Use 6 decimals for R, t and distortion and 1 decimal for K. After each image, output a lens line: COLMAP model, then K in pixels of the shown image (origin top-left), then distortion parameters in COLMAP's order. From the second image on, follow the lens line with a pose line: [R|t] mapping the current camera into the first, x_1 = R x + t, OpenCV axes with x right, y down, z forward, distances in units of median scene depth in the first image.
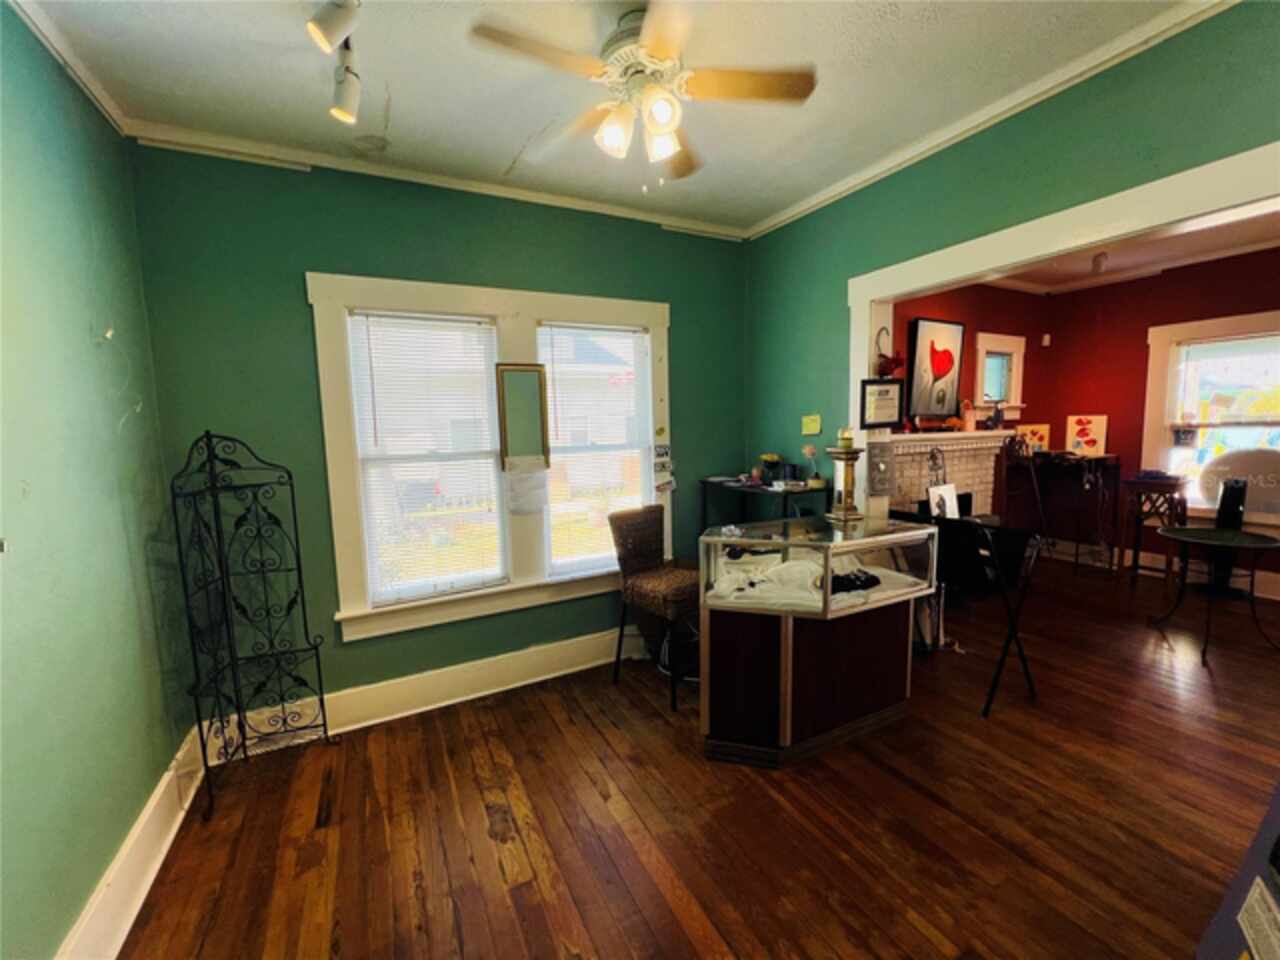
lens RADIAL K [[515.1, 0, 640.0], [0, 515.1, 475.7], [0, 0, 1]] dist [-0.001890, 0.000762]
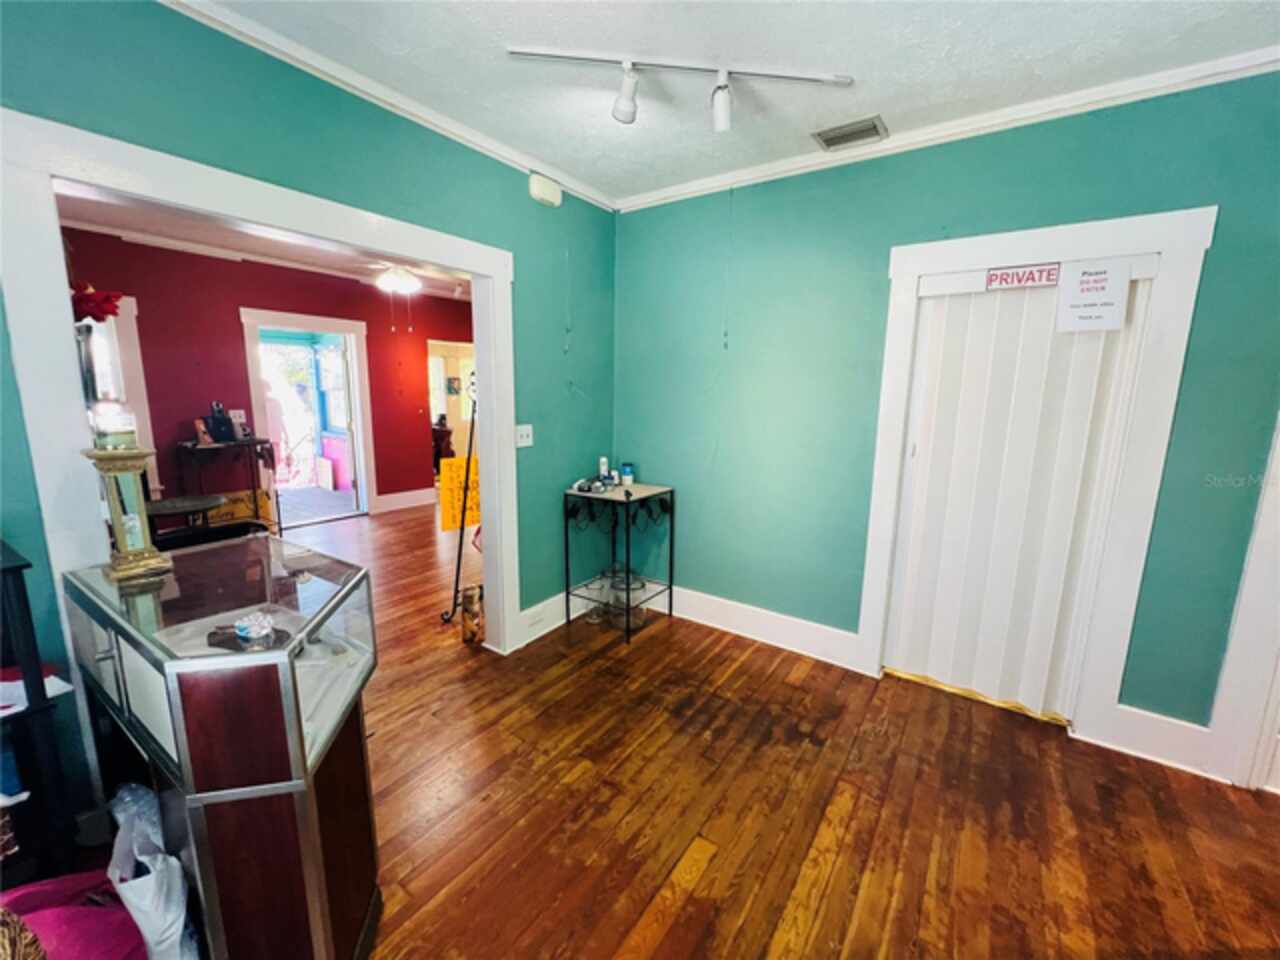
lens RADIAL K [[515.7, 0, 641.2], [0, 515.7, 476.2], [0, 0, 1]] dist [0.000806, 0.000382]
pose [[-0.472238, -0.128534, 0.872049, -0.354463], [0.084723, 0.978113, 0.190046, -0.080880], [-0.877390, 0.163630, -0.451013, 0.758736]]
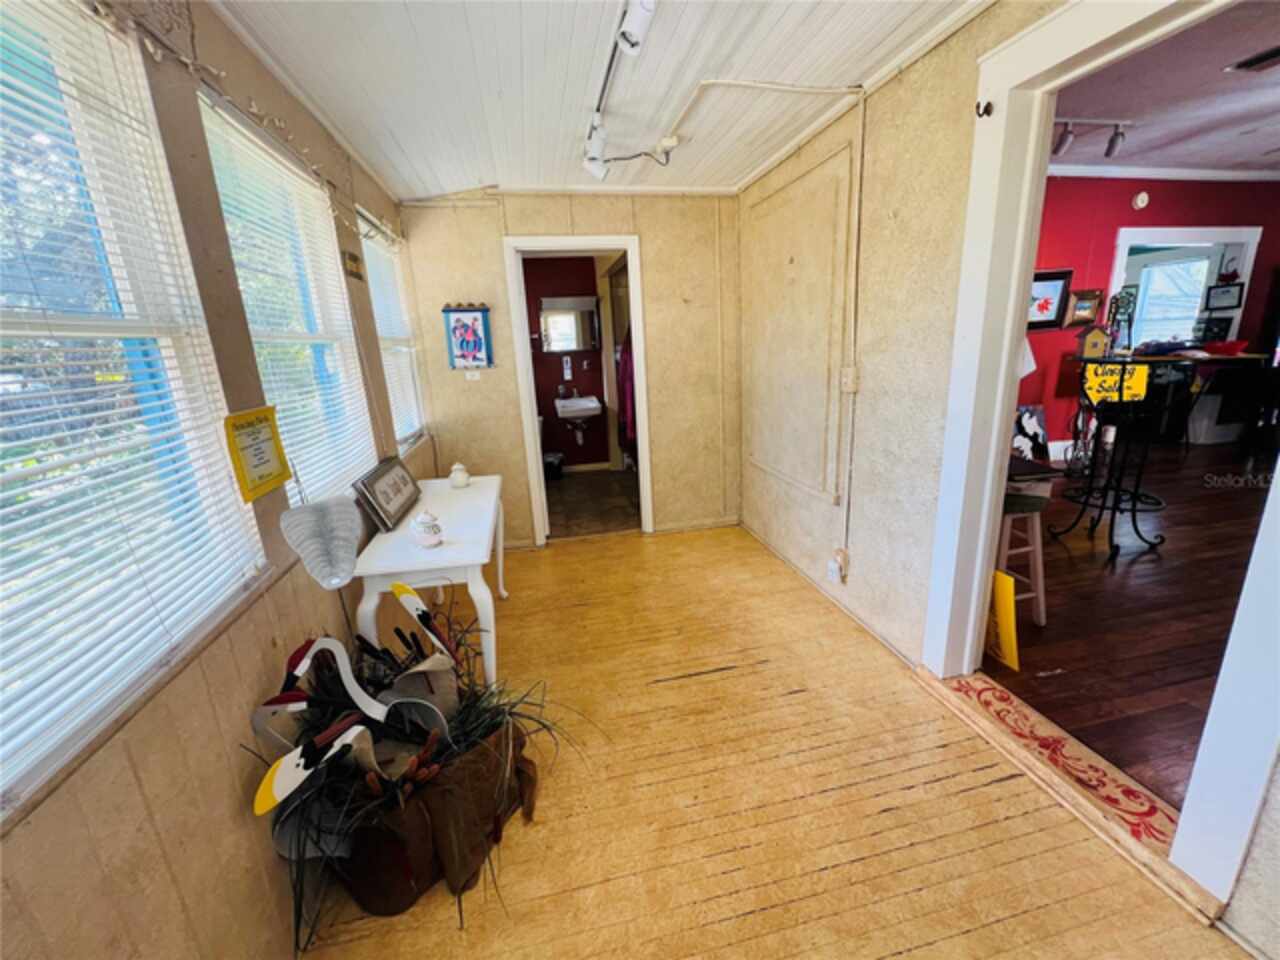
lens RADIAL K [[515.7, 0, 641.2], [0, 515.7, 476.2], [0, 0, 1]] dist [0.000806, 0.000382]
pose [[-0.258380, 0.279579, -0.924703, 3.165605], [-0.042945, 0.952936, 0.300115, 0.017574], [0.965088, 0.117255, -0.234213, -0.634710]]
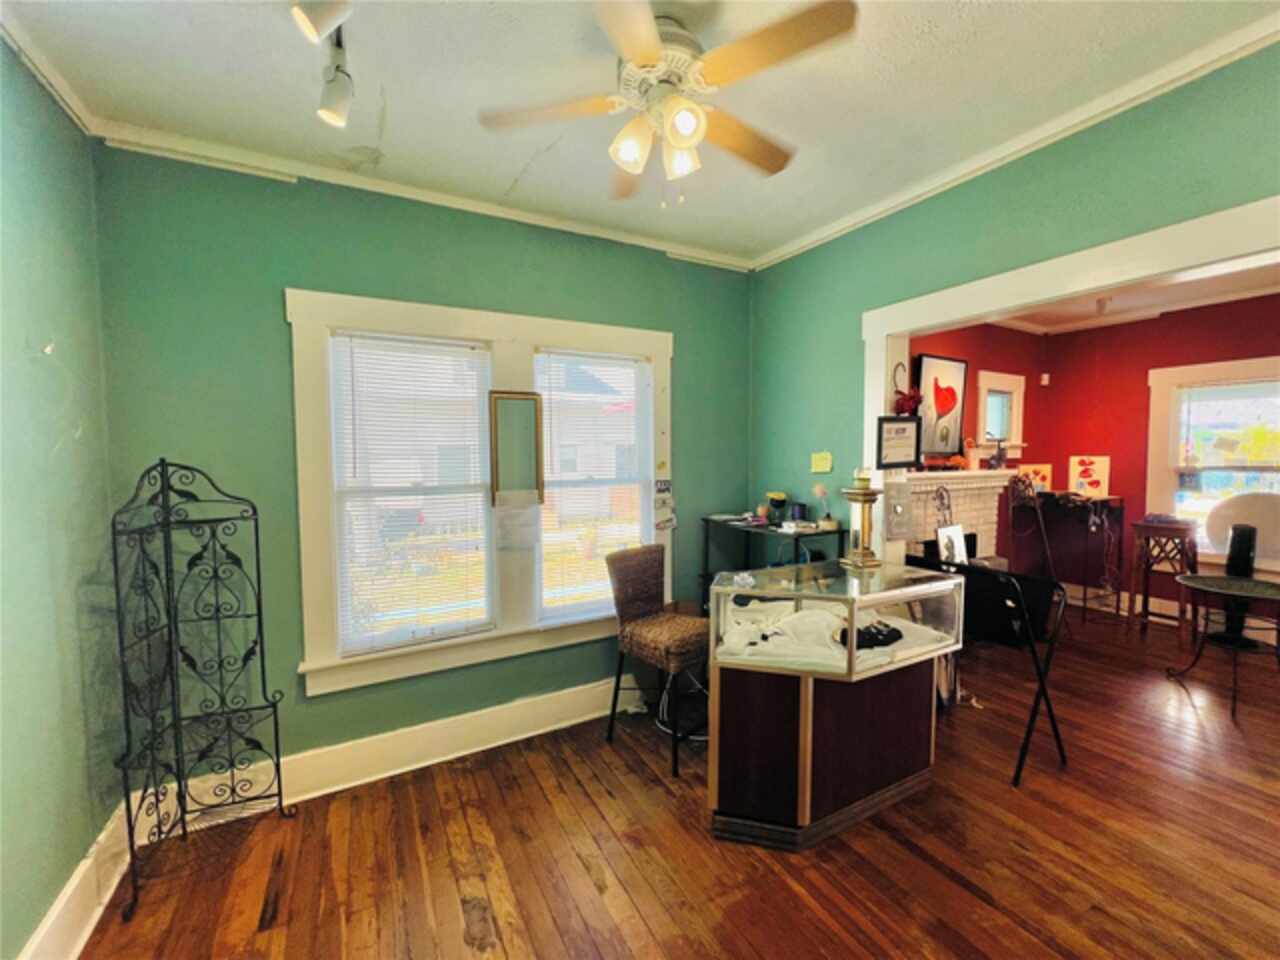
lens RADIAL K [[515.1, 0, 640.0], [0, 515.1, 475.7], [0, 0, 1]] dist [-0.001890, 0.000762]
pose [[0.999509, 0.019084, 0.024868, -0.028420], [-0.017709, 0.998362, -0.054397, -0.019521], [-0.025866, 0.053930, 0.998210, 0.073355]]
